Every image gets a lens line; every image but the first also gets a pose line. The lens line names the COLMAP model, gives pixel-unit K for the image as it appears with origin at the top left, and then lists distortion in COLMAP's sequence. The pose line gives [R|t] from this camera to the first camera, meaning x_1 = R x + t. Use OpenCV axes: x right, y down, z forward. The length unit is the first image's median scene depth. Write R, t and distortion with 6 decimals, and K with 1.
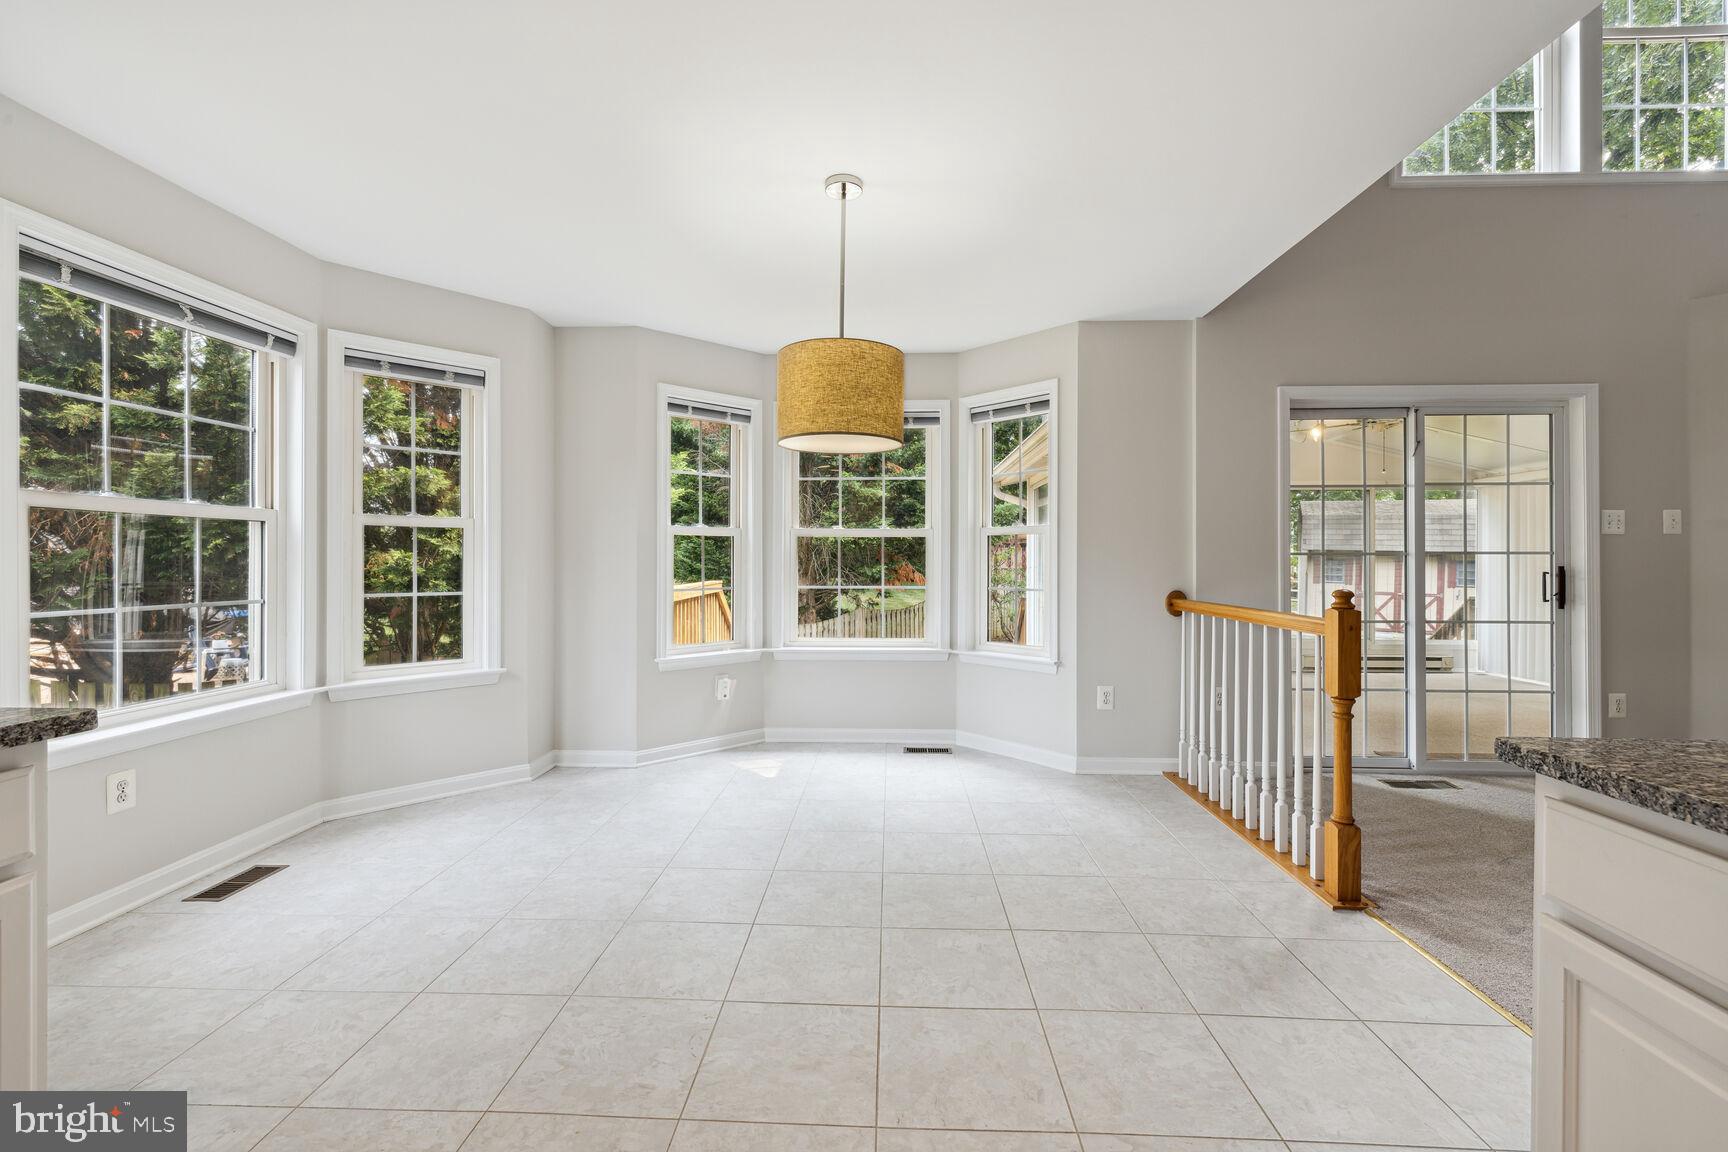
lens RADIAL K [[730.2, 0, 858.0], [0, 730.2, 562.4], [0, 0, 1]] dist [-0.000259, -0.000064]
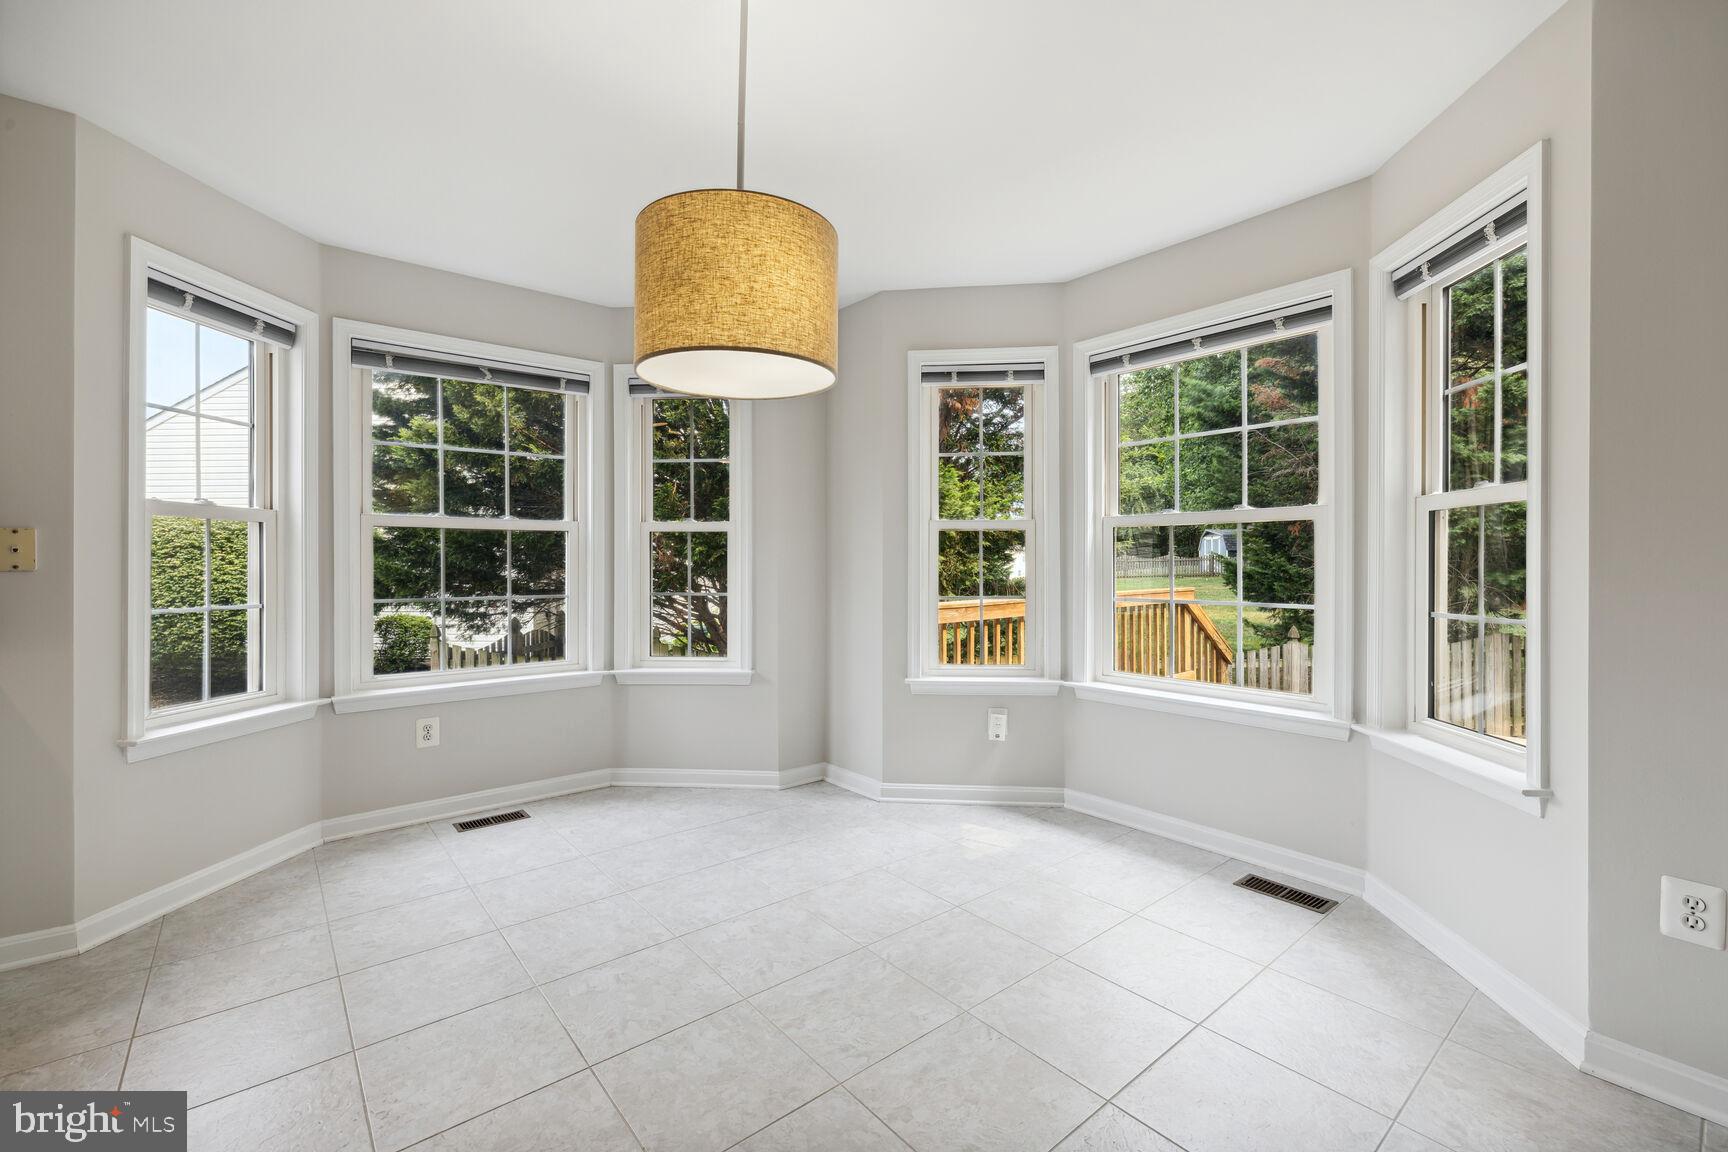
lens RADIAL K [[730.2, 0, 857.9], [0, 730.2, 564.7], [0, 0, 1]] dist [-0.000259, -0.000064]
pose [[0.672225, 0.000432, -0.740347, 0.343441], [0.001473, 0.999997, 0.001922, -0.001457], [0.740346, -0.002382, 0.672222, 0.429210]]
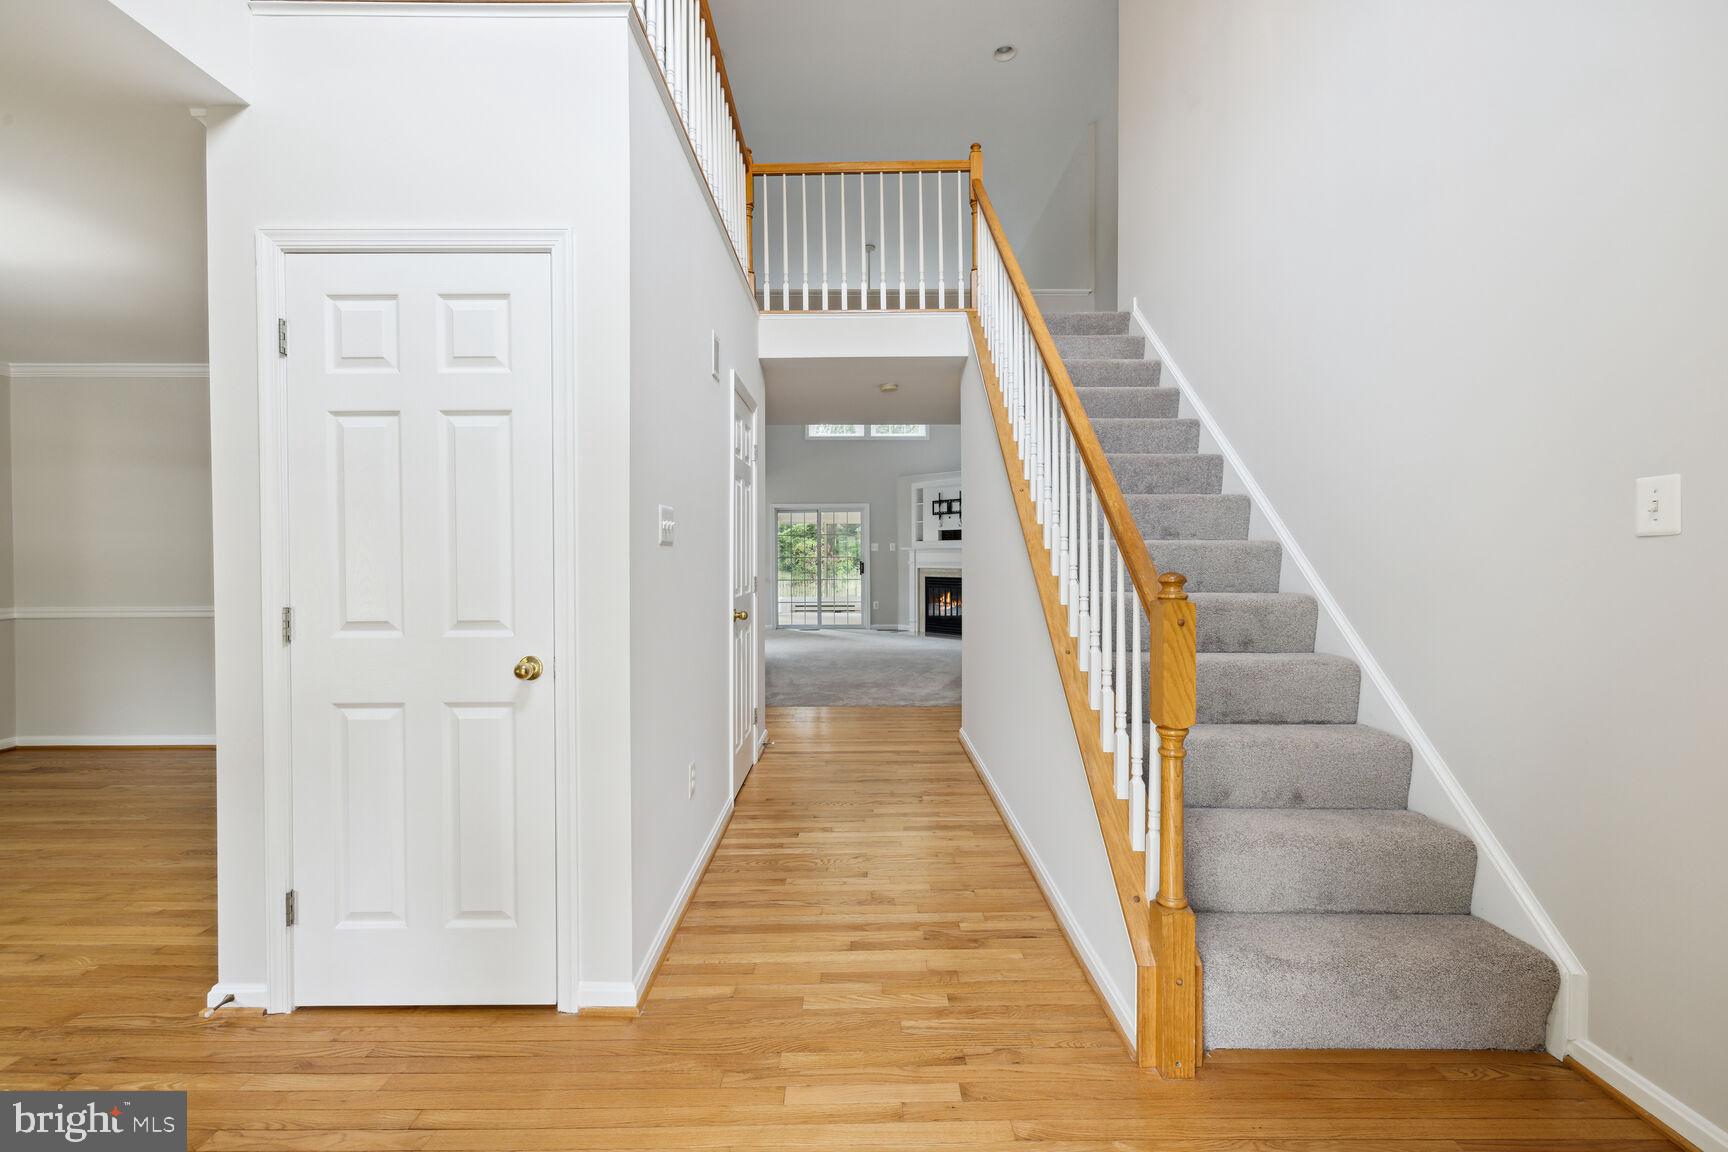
lens RADIAL K [[733.2, 0, 866.7], [0, 733.2, 569.4], [0, 0, 1]] dist [0.001556, 0.000019]
pose [[0.999420, -0.000766, 0.034047, 0.908168], [0.000589, 0.999986, 0.005232, 0.024556], [-0.034051, -0.005209, 0.999407, -2.192533]]
